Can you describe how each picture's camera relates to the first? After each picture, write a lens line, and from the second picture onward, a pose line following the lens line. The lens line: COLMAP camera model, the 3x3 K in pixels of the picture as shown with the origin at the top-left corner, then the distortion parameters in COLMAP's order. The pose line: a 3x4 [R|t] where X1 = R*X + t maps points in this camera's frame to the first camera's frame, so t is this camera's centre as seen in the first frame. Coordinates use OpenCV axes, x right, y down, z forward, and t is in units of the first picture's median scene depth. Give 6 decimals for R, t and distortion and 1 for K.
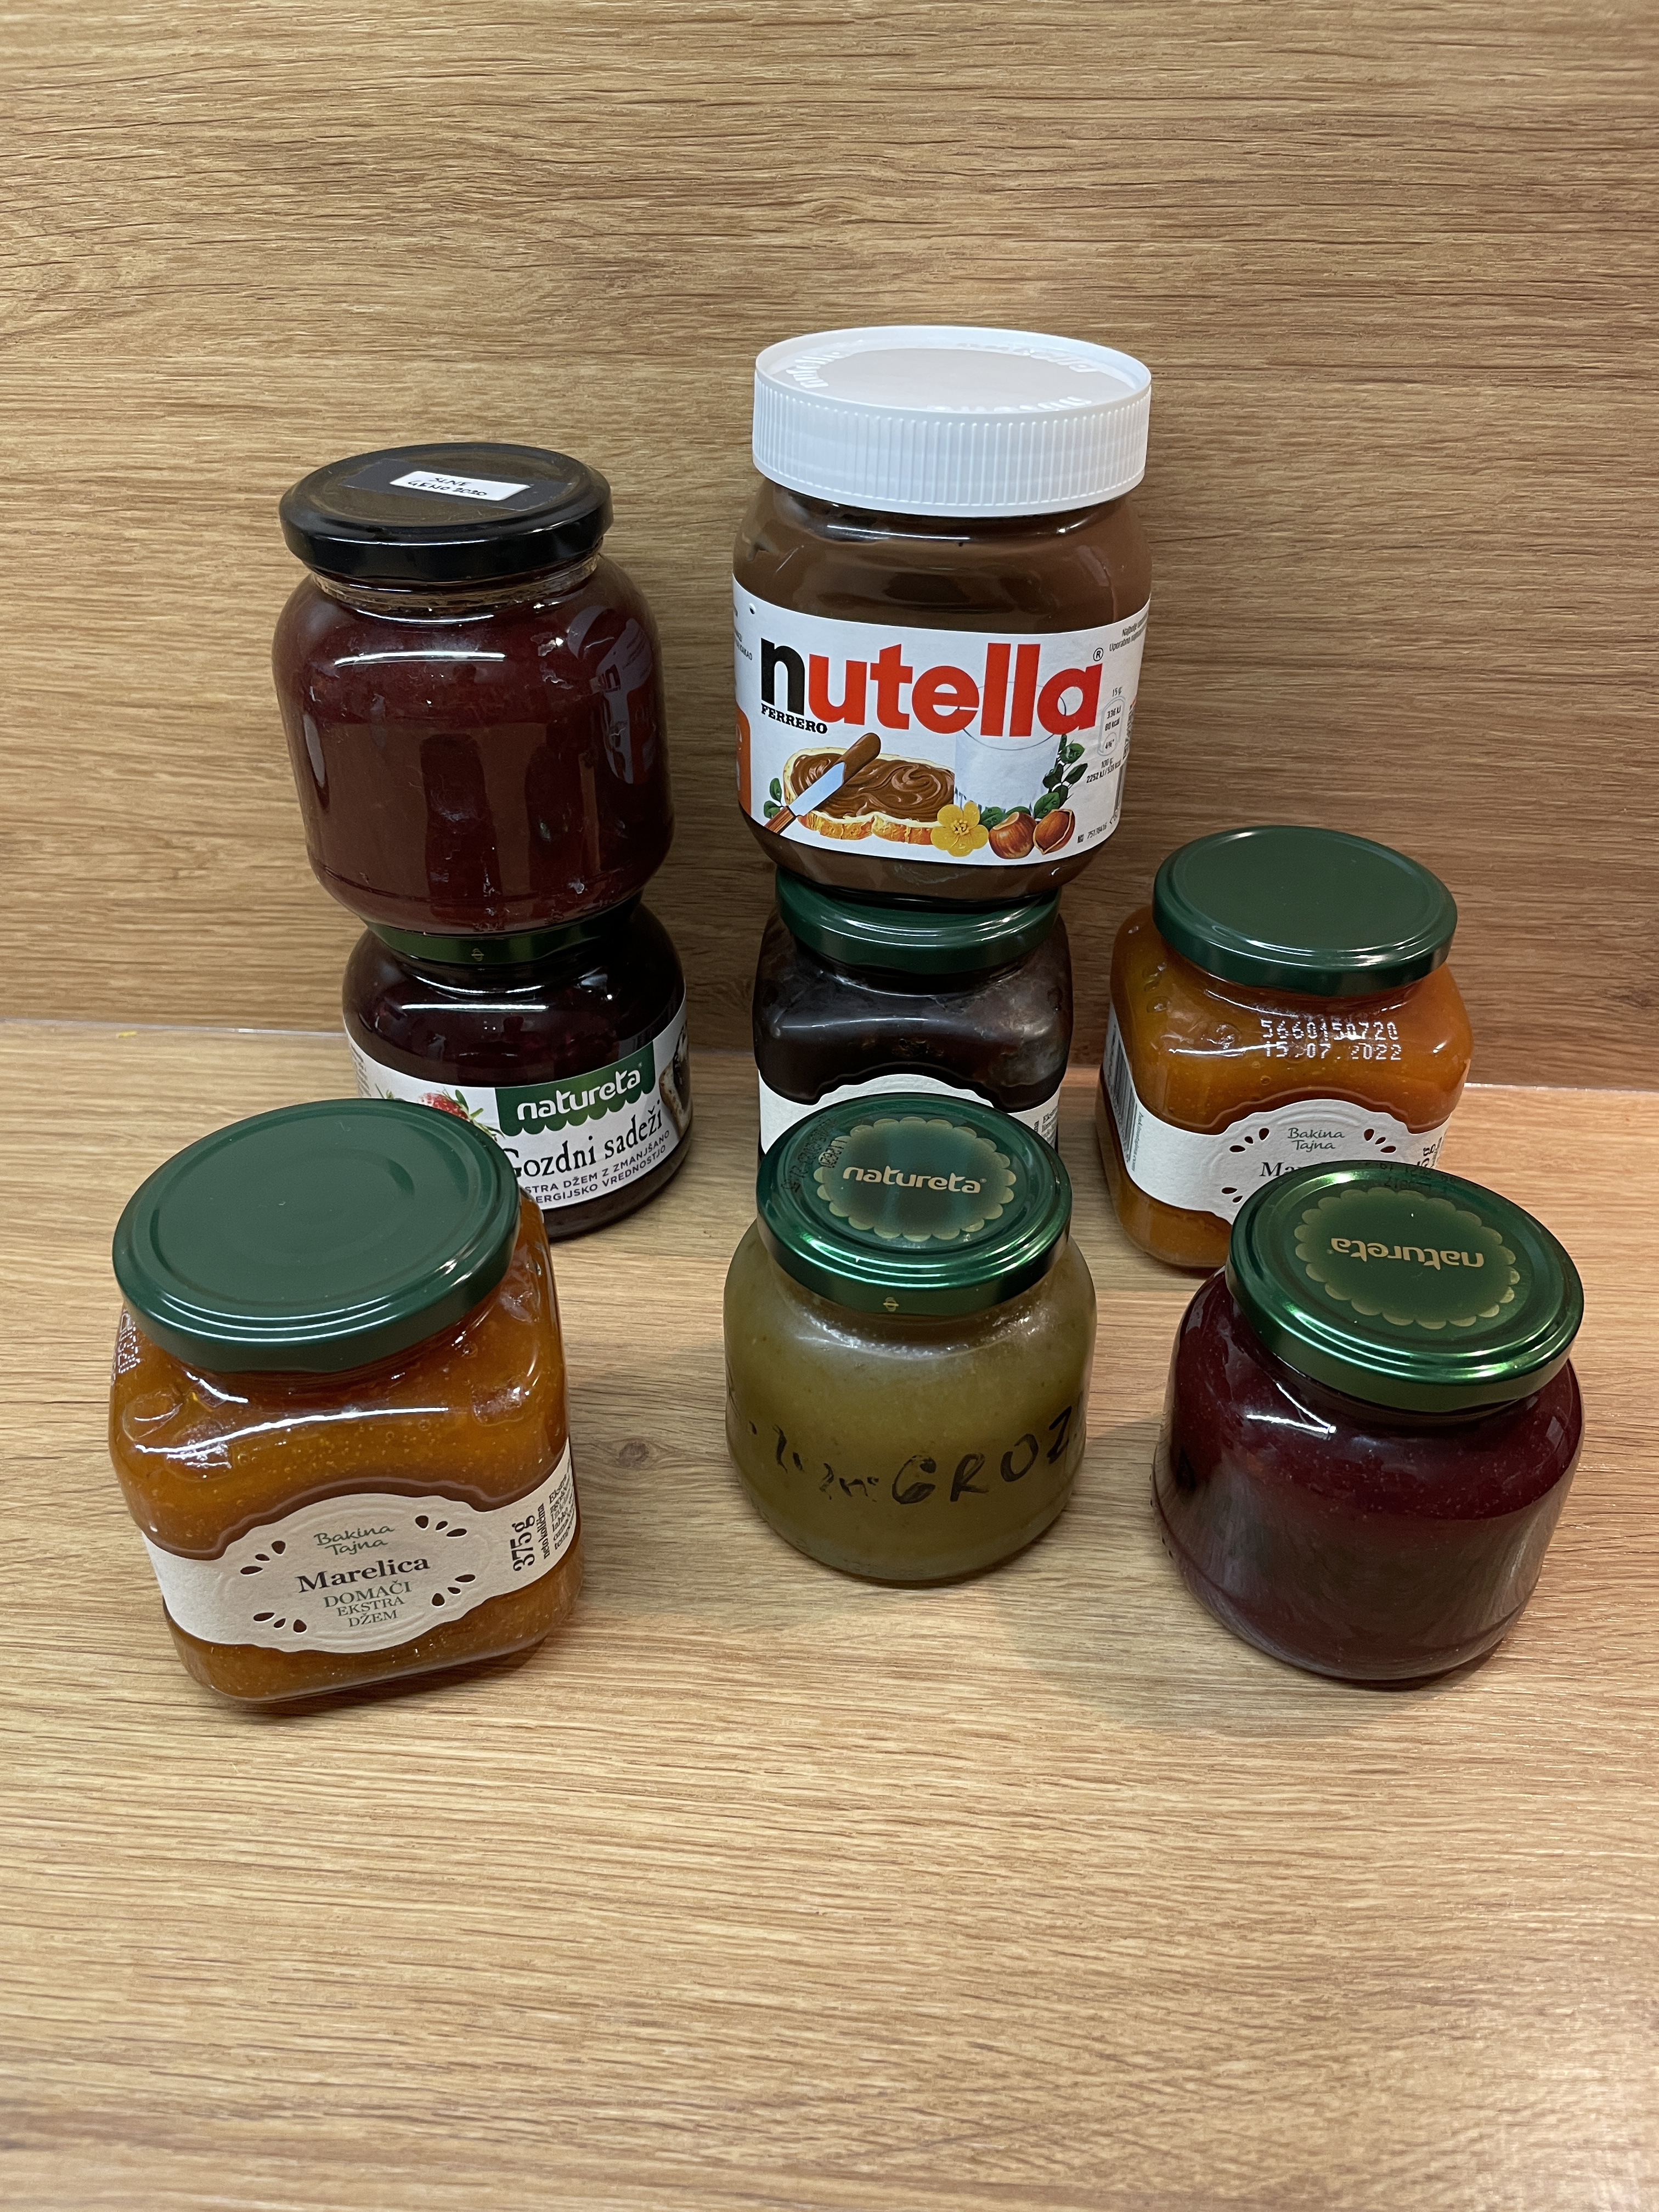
lens RADIAL K [[1719.6, 0, 829.5], [0, 1719.6, 1106.0], [0, 0, 1]] dist [0.059989, -0.107789]
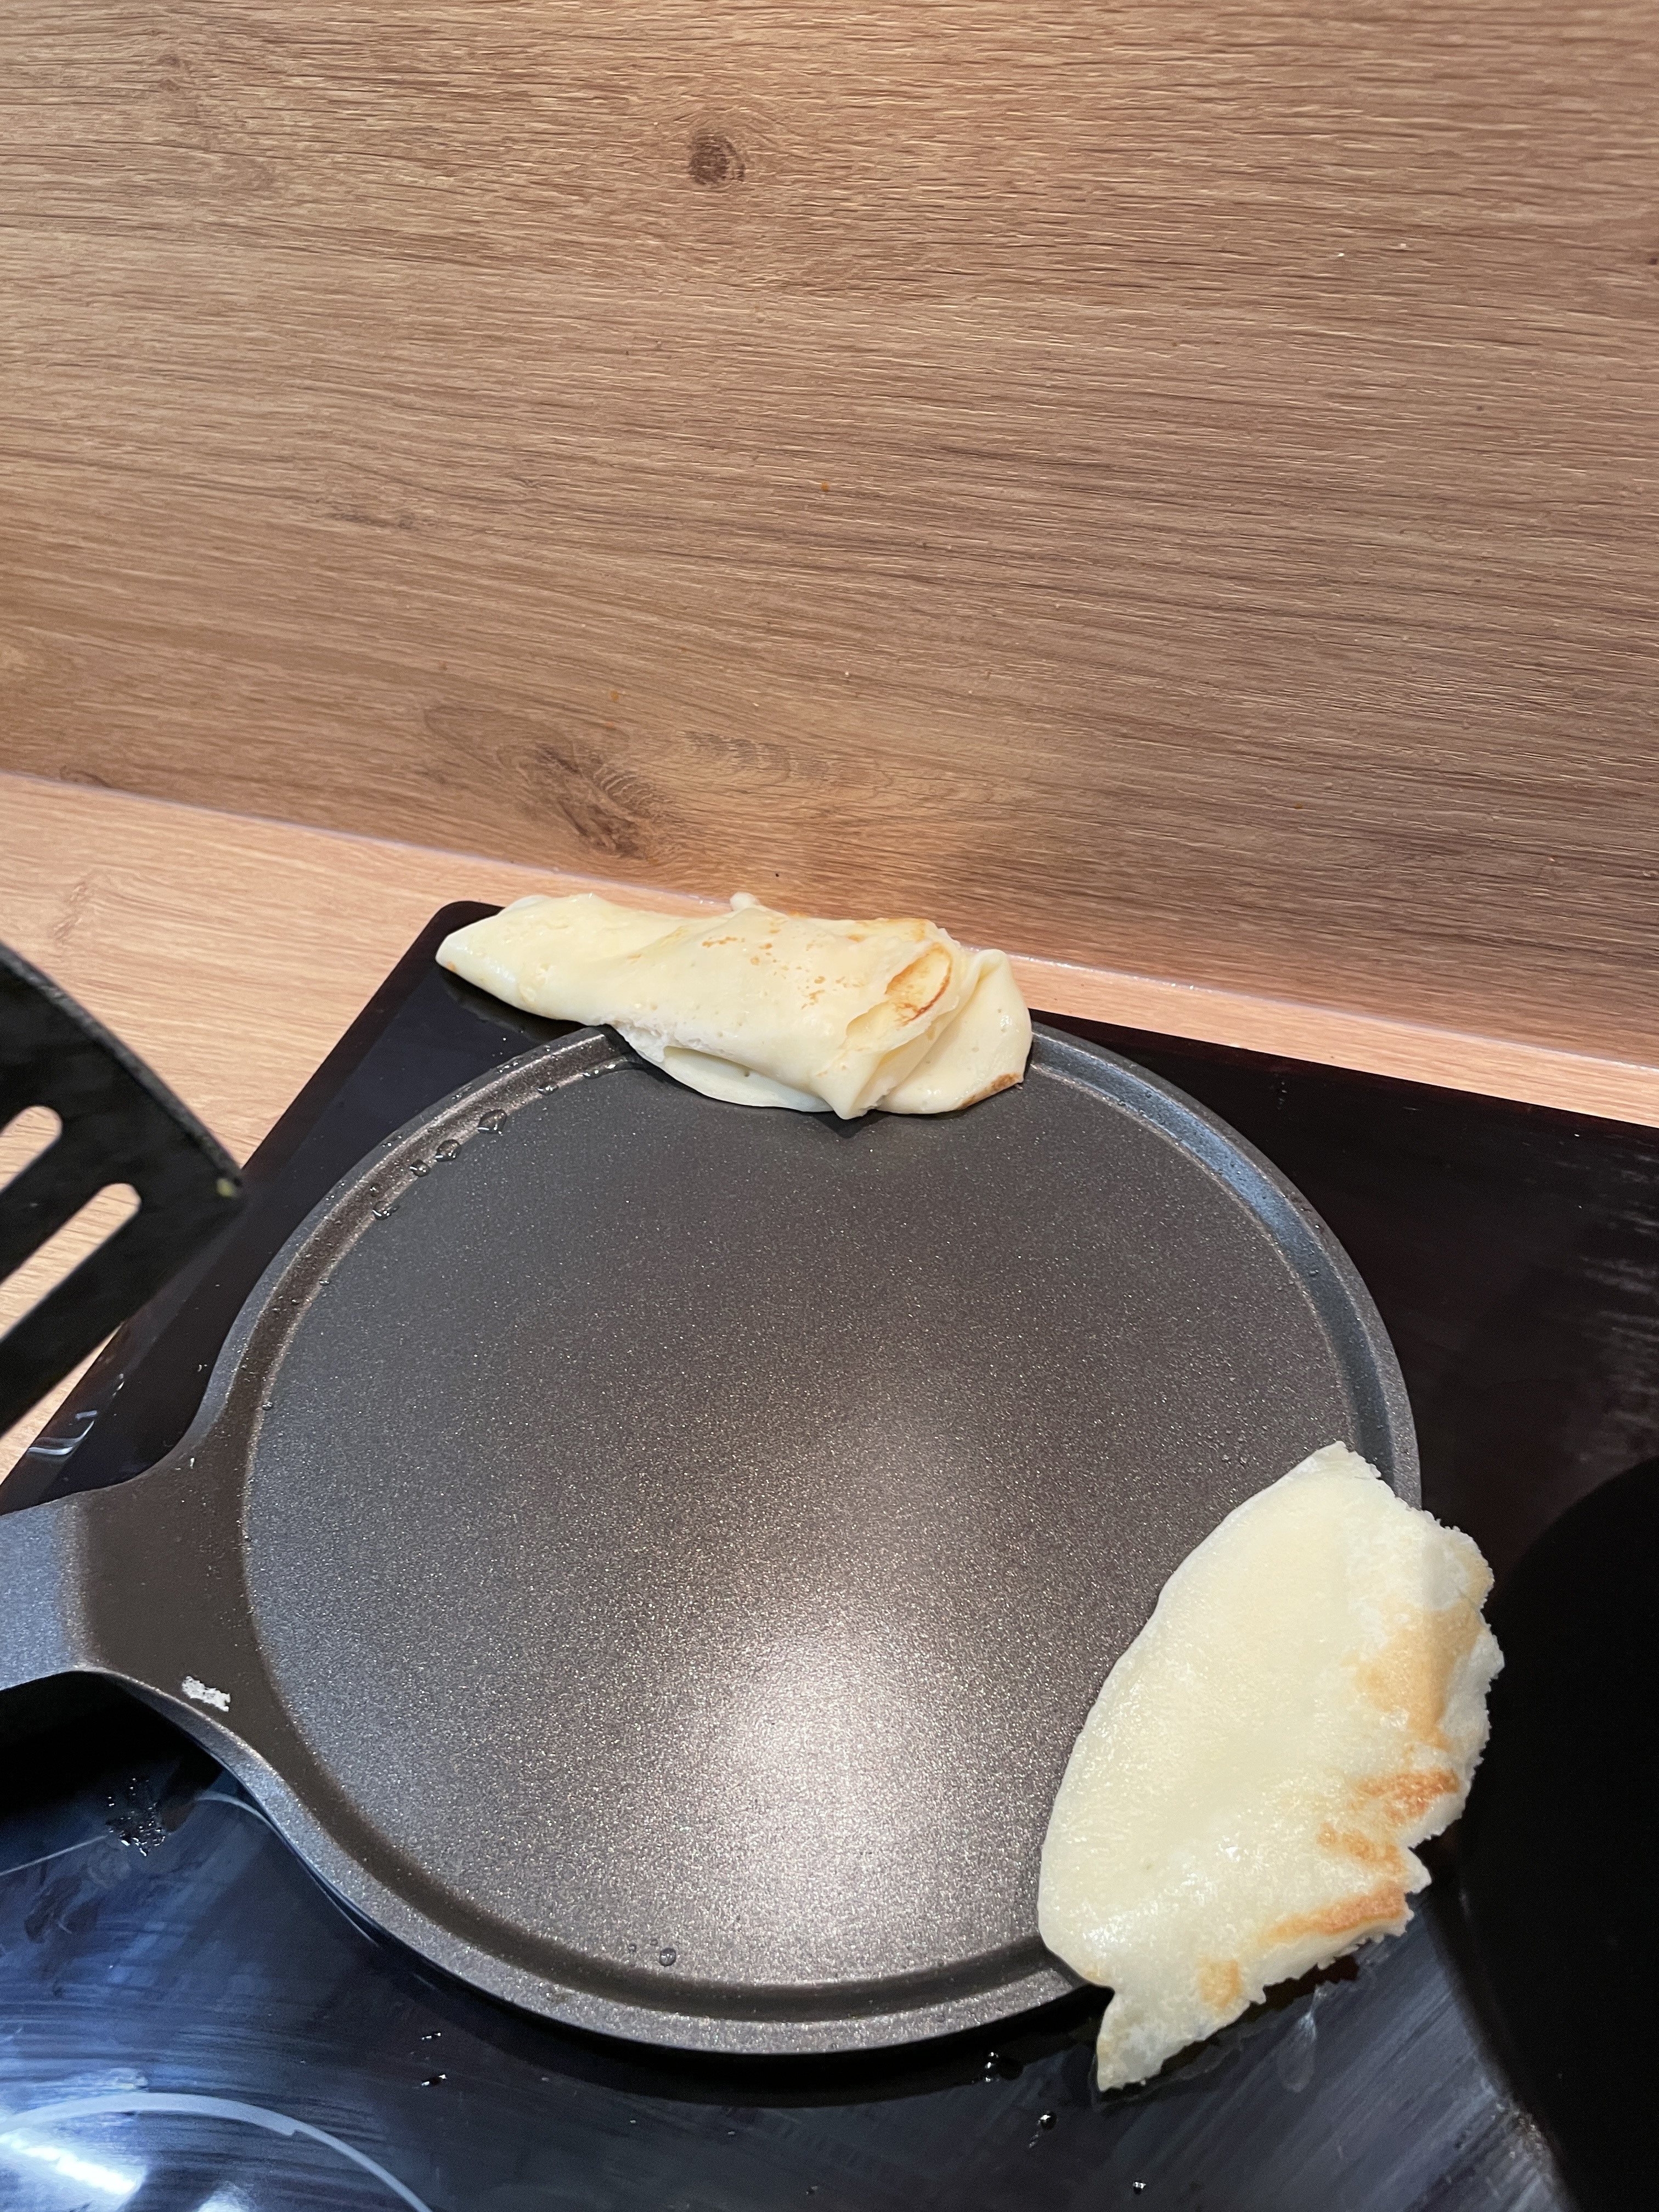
lens RADIAL K [[1722.1, 0, 829.5], [0, 1722.1, 1106.0], [0, 0, 1]] dist [0.087429, -0.127830]
pose [[0.970831, 0.140389, -0.194366, 1.133276], [-0.105223, 0.977885, 0.180746, -0.096412], [0.215442, -0.155022, 0.964133, -0.120626]]
